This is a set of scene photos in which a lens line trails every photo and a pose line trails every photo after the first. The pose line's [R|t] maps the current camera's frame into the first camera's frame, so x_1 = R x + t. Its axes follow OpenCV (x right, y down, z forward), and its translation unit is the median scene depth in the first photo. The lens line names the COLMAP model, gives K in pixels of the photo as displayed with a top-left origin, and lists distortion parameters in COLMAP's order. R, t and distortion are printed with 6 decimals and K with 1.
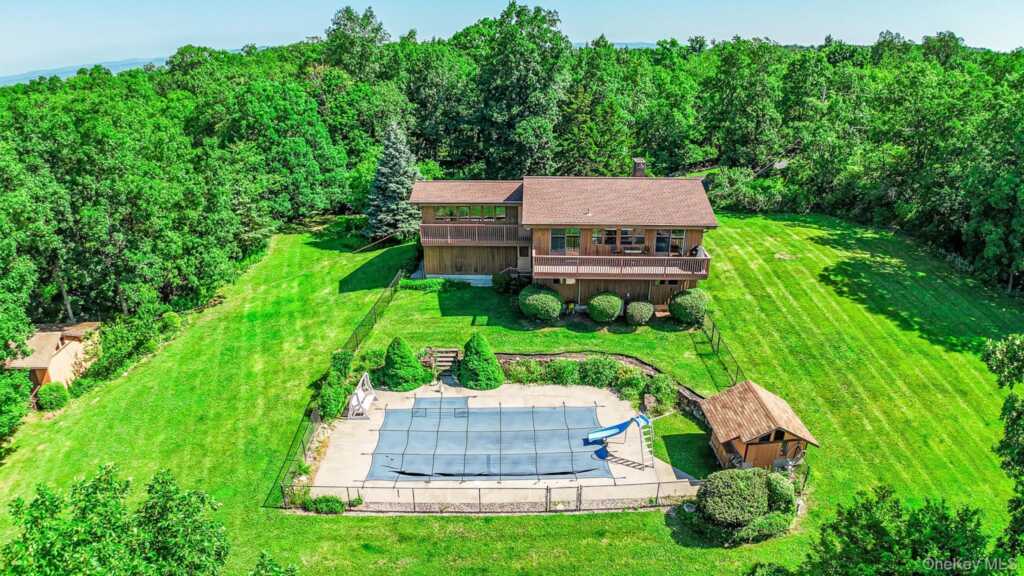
lens RADIAL K [[631.0, 0, 512.0], [0, 631.0, 288.0], [0, 0, 1]] dist [-0.194396, 0.026985]
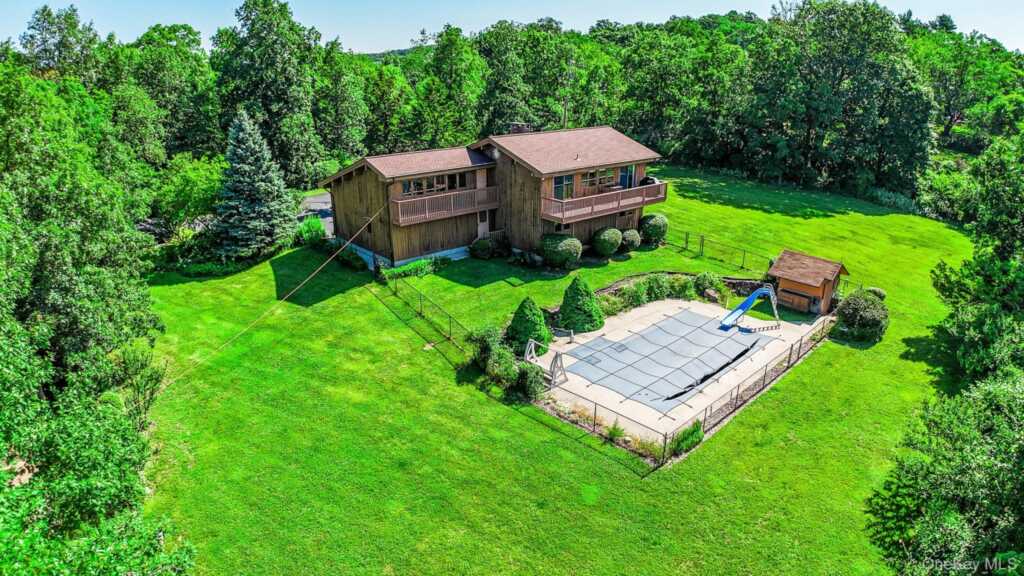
lens RADIAL K [[631.0, 0, 512.0], [0, 631.0, 288.0], [0, 0, 1]] dist [-0.194396, 0.026985]
pose [[0.743932, -0.231874, 0.626738, -0.685981], [0.250610, 0.966227, 0.060003, 0.003185], [-0.619484, 0.112429, 0.776917, 0.261458]]
